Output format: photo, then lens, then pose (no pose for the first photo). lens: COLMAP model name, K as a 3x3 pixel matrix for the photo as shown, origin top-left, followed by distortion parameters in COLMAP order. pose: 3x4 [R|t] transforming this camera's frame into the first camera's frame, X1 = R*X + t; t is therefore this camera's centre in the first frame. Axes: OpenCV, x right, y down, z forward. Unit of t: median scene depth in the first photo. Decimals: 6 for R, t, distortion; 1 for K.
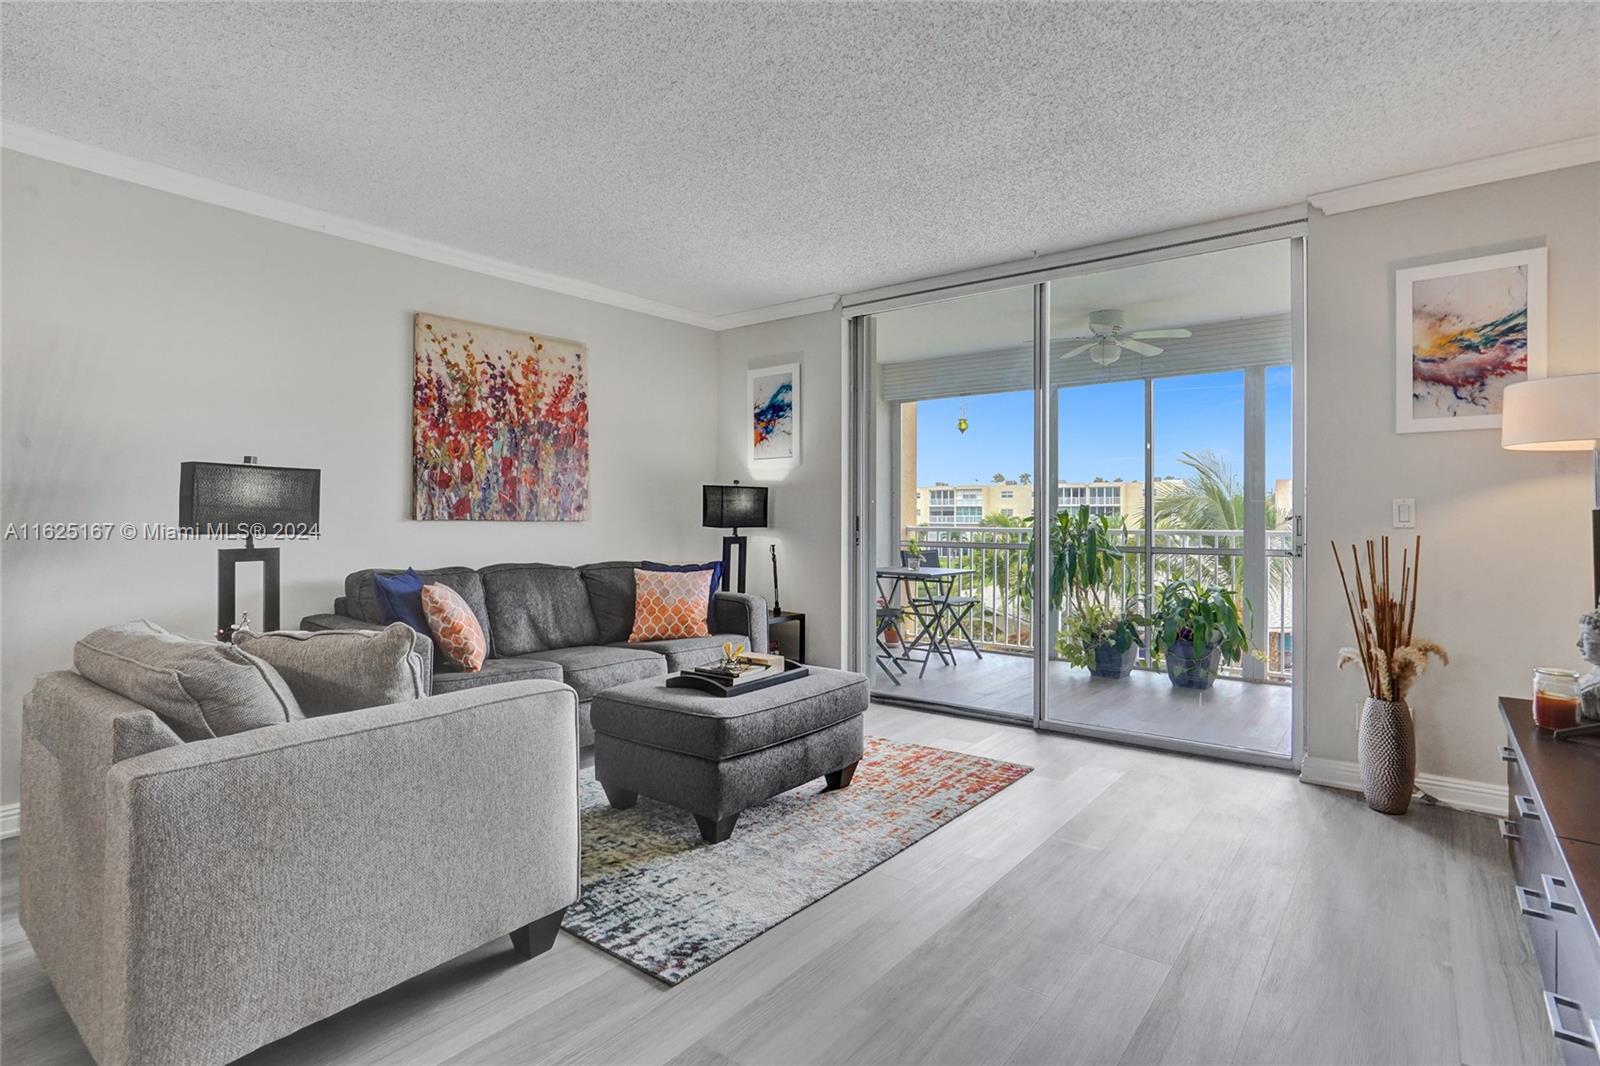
lens RADIAL K [[790.5, 0, 806.6], [0, 790.5, 519.6], [0, 0, 1]] dist [-0.023044, 0.007715]
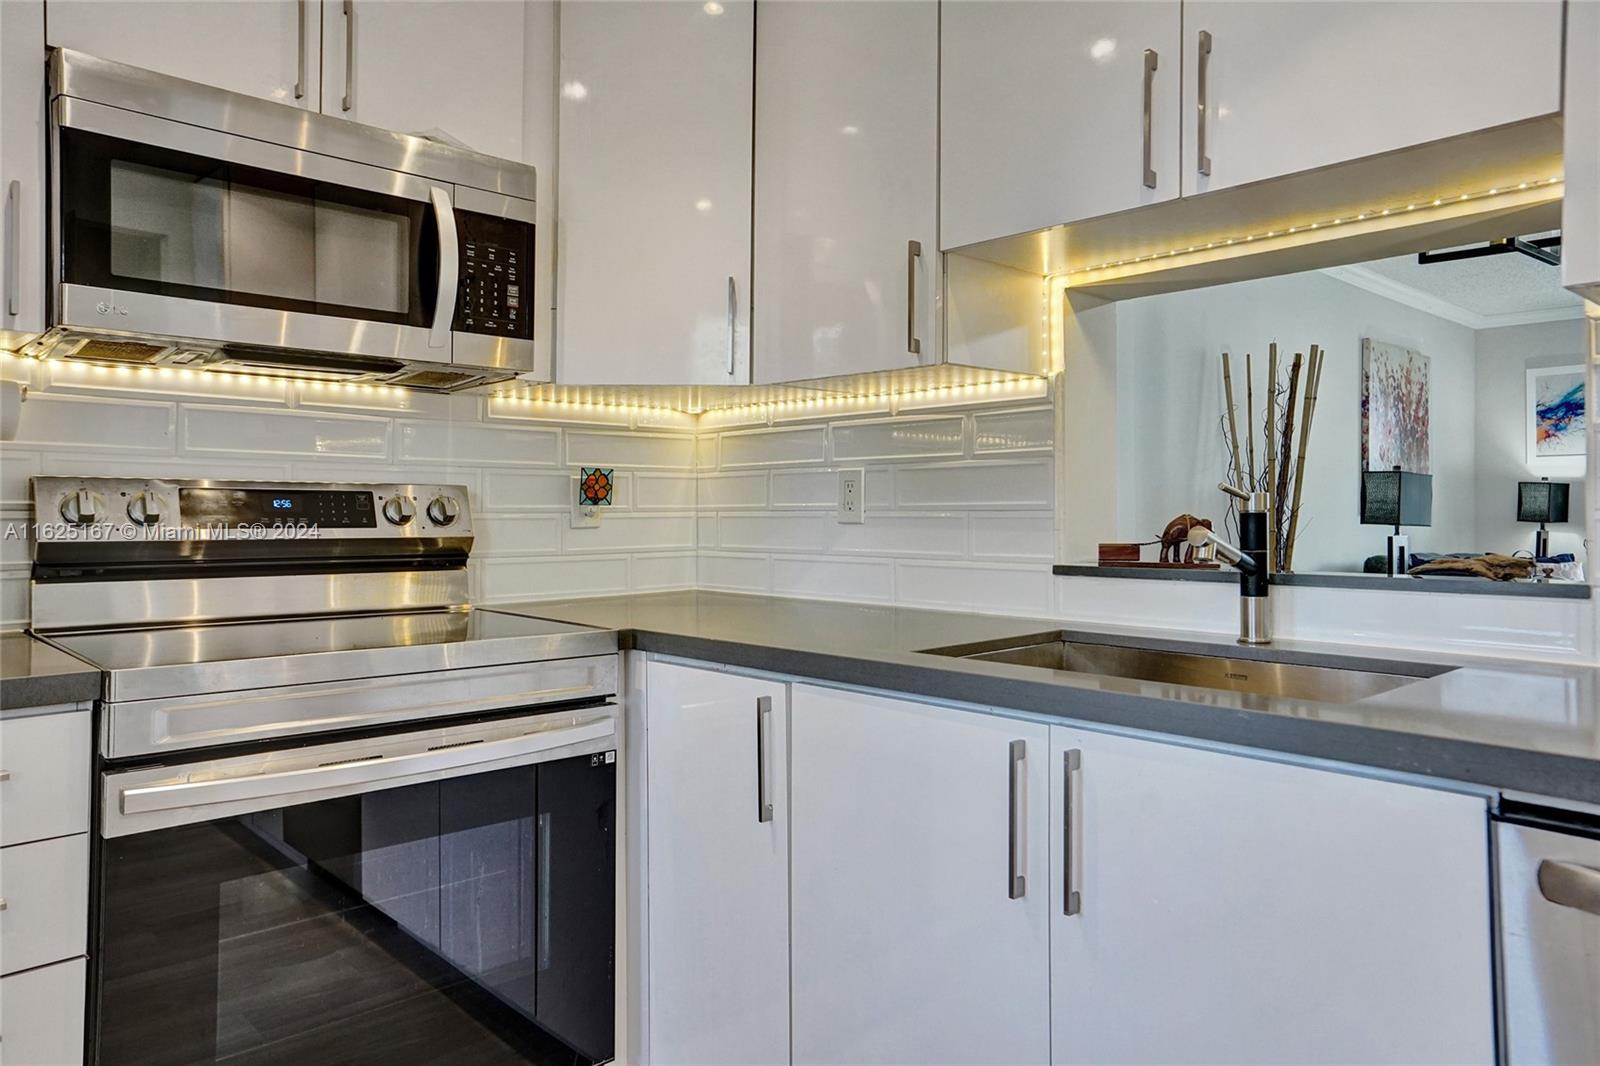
lens RADIAL K [[1058.7, 0, 795.6], [0, 1058.7, 499.0], [0, 0, 1]] dist [0.009501, 0.007704]
pose [[0.987803, -0.004951, -0.155631, -1.006575], [0.001949, 0.999809, -0.019433, 0.004754], [0.155698, 0.018893, 0.987624, -0.633662]]
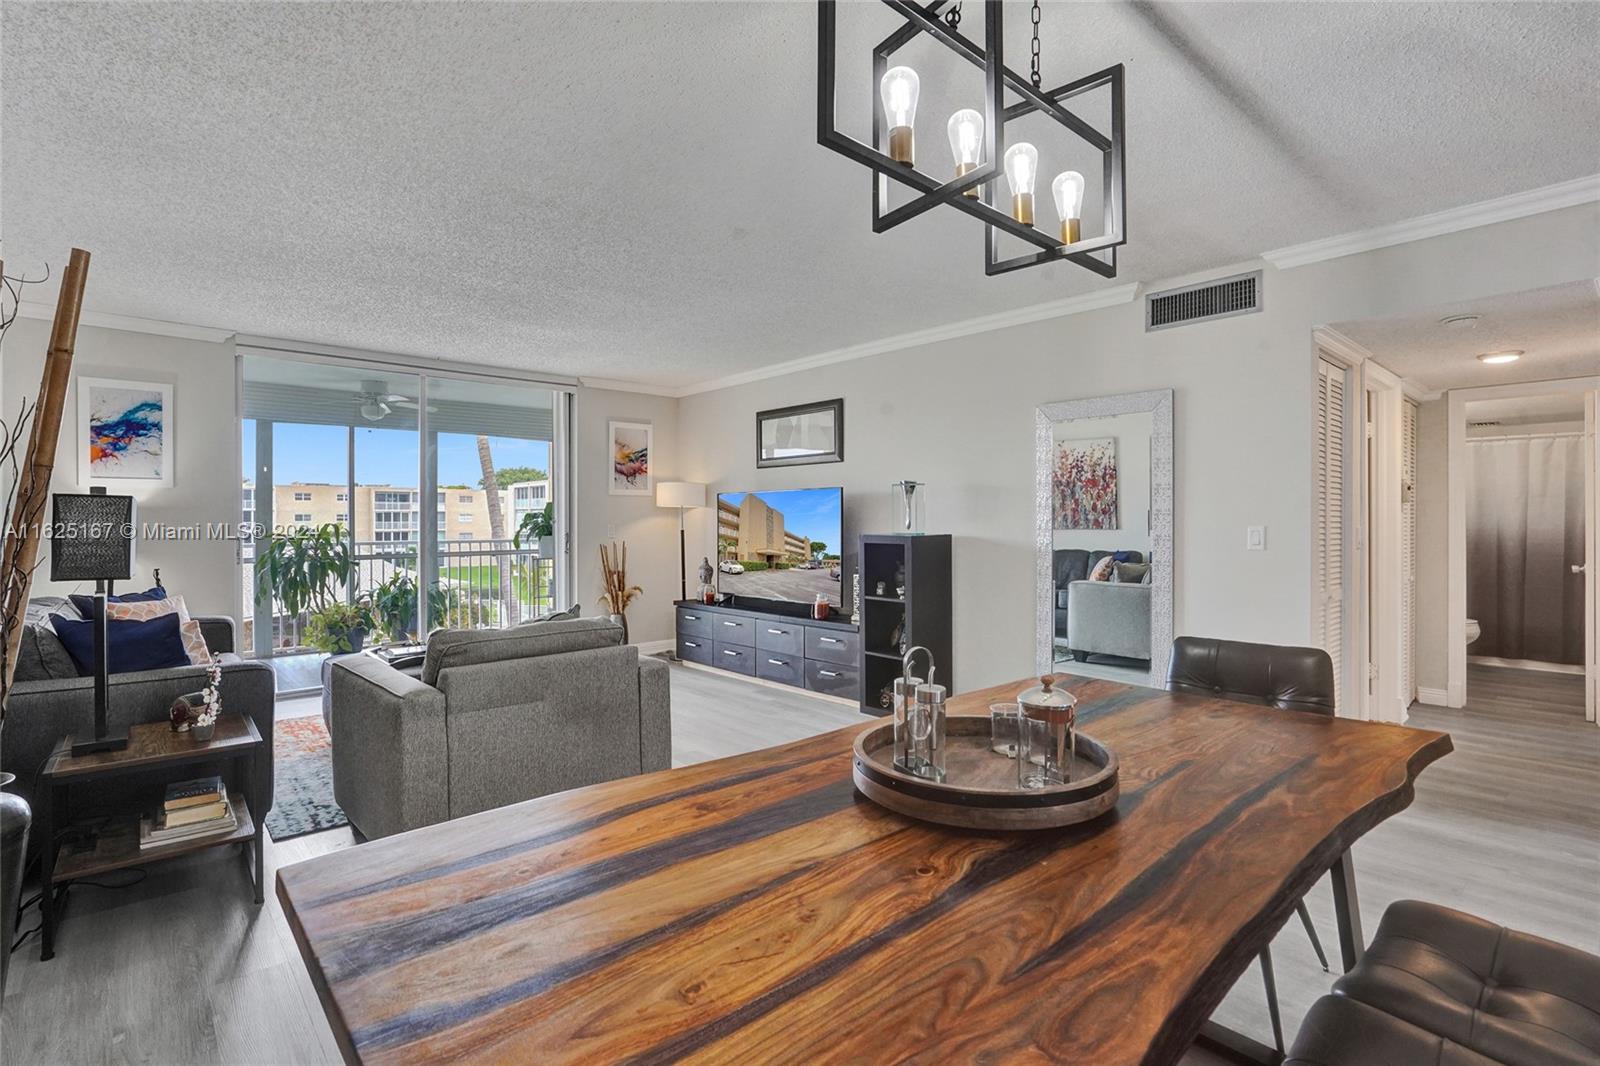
lens RADIAL K [[772.6, 0, 793.4], [0, 772.6, 520.6], [0, 0, 1]] dist [-0.039541, 0.022391]
pose [[0.172604, -0.004465, 0.984981, -0.985404], [0.006723, 0.999972, 0.003355, -0.030467], [-0.984968, 0.006043, 0.172629, 0.082023]]
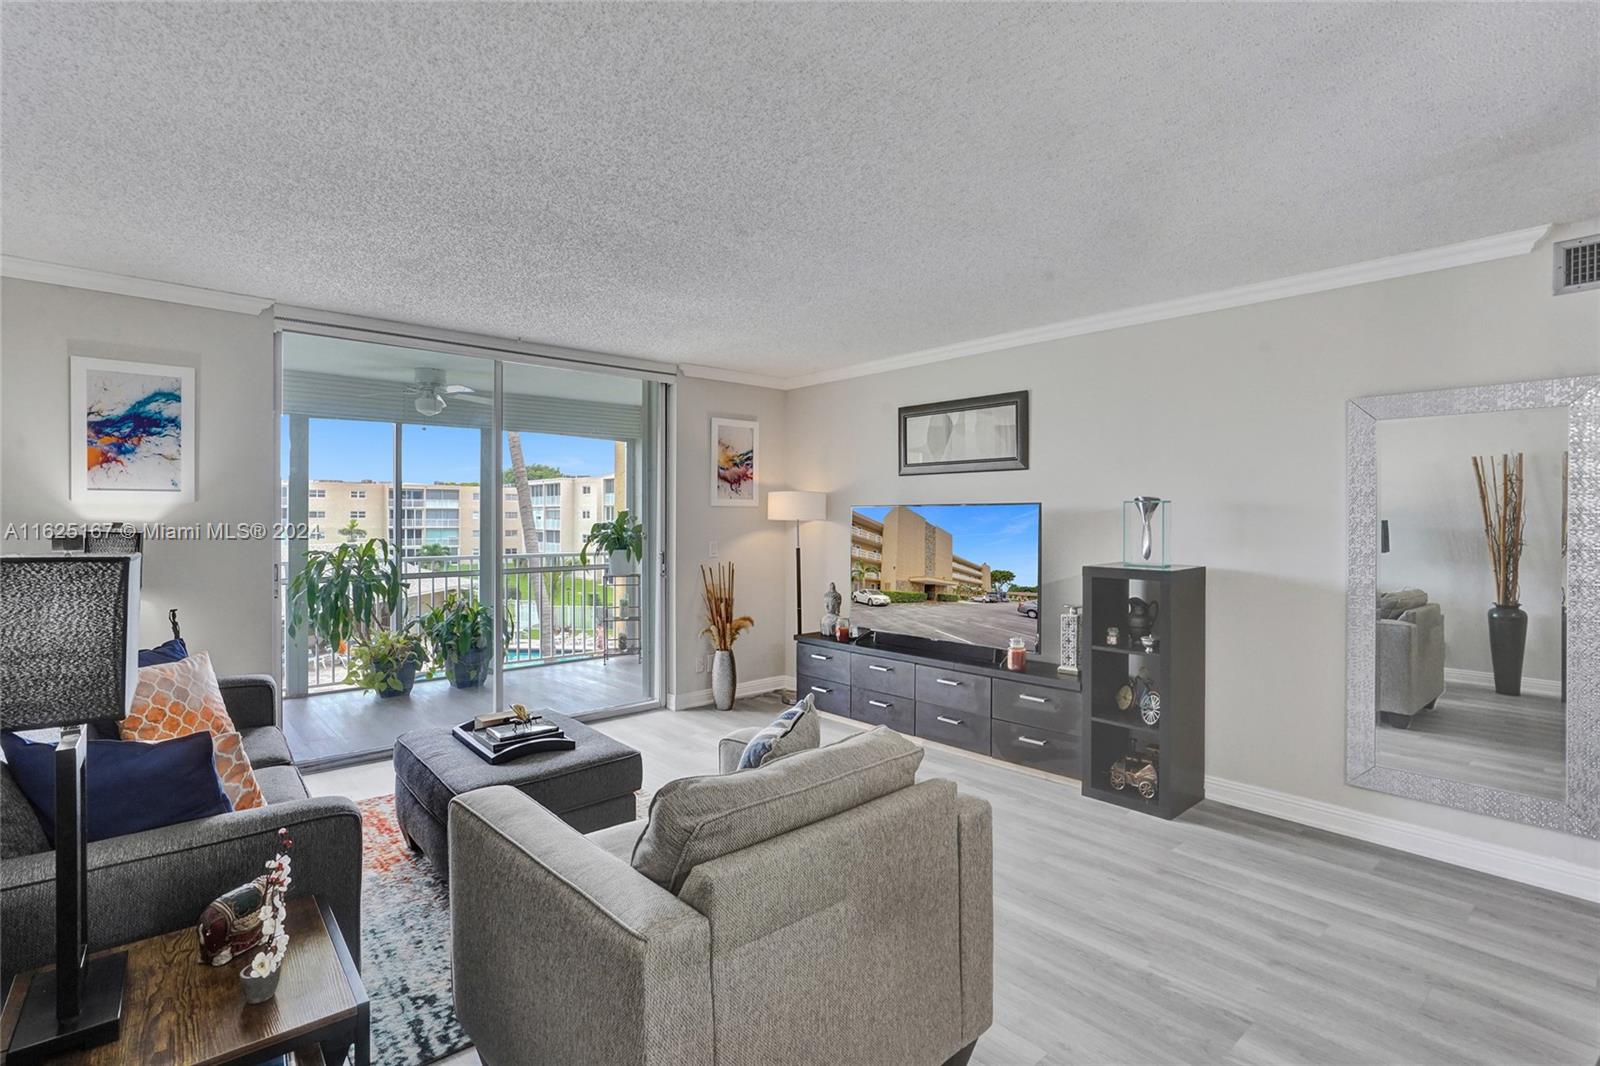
lens RADIAL K [[772.6, 0, 794.8], [0, 772.6, 519.0], [0, 0, 1]] dist [-0.039541, 0.022391]
pose [[0.182948, -0.004492, 0.983112, -0.756779], [0.002840, 0.999988, 0.004040, -0.064726], [-0.983118, 0.002053, 0.182958, 0.356068]]
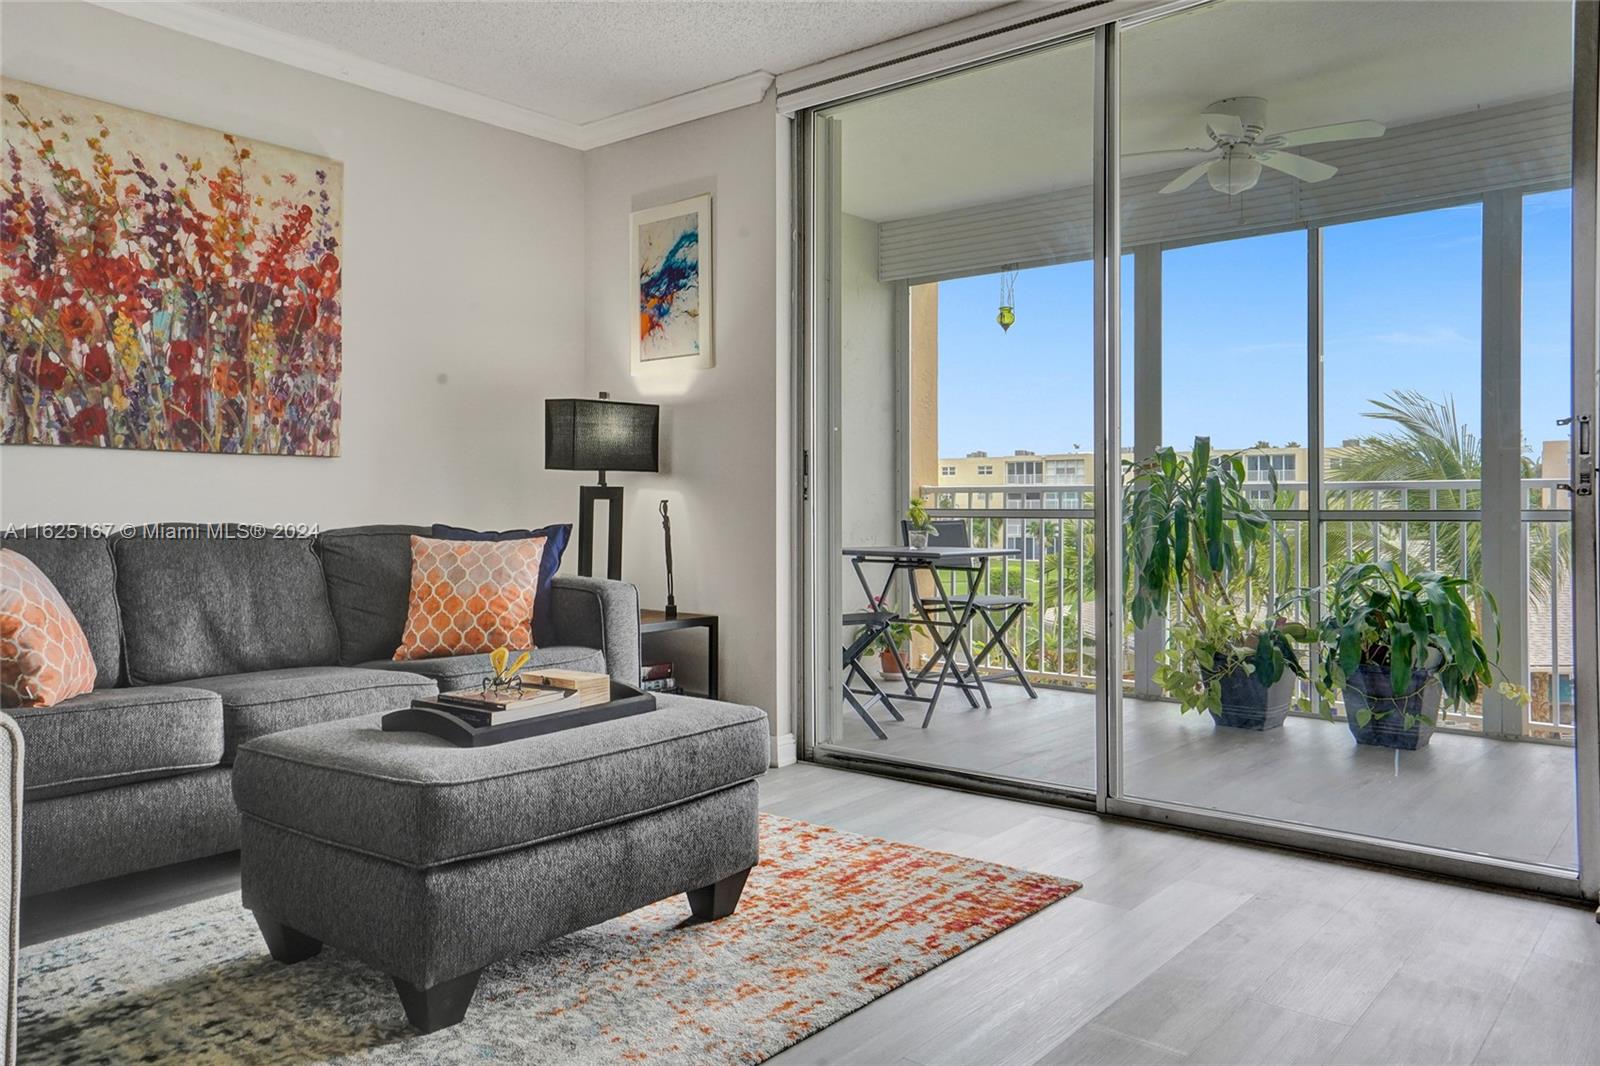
lens RADIAL K [[1158.1, 0, 799.2], [0, 1158.1, 498.9], [0, 0, 1]] dist [0.016944, 0.037258]
pose [[0.999673, -0.002980, -0.025385, 0.096089], [0.002783, 0.999966, -0.007762, 0.045295], [0.025407, 0.007688, 0.999648, 0.157432]]
